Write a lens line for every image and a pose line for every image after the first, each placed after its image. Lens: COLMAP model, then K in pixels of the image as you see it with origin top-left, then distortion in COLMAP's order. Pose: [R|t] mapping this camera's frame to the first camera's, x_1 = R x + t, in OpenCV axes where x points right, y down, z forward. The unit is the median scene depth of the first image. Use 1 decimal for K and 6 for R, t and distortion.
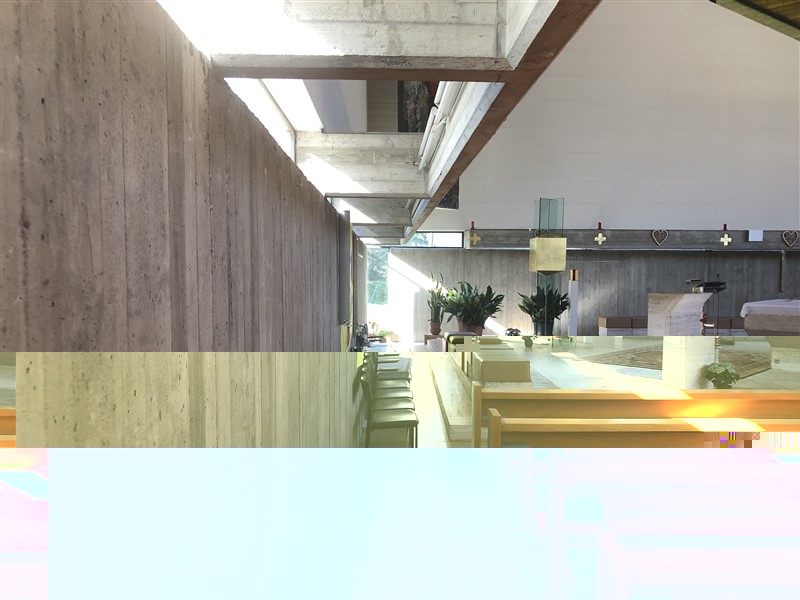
lens RADIAL K [[639.6, 0, 399.0], [0, 639.6, 300.9], [0, 0, 1]] dist [0.014352, 0.004413]
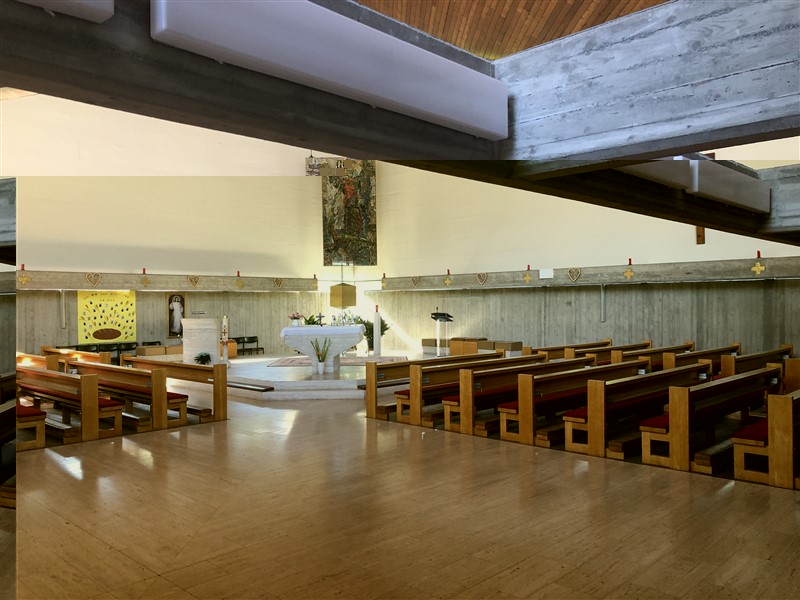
lens RADIAL K [[639.6, 0, 402.4], [0, 639.6, 302.2], [0, 0, 1]] dist [0.014352, 0.004413]
pose [[0.710034, -0.016988, -0.703962, 1.131793], [-0.023119, 0.998608, -0.047417, 0.012805], [0.703787, 0.049942, 0.708653, -0.022570]]
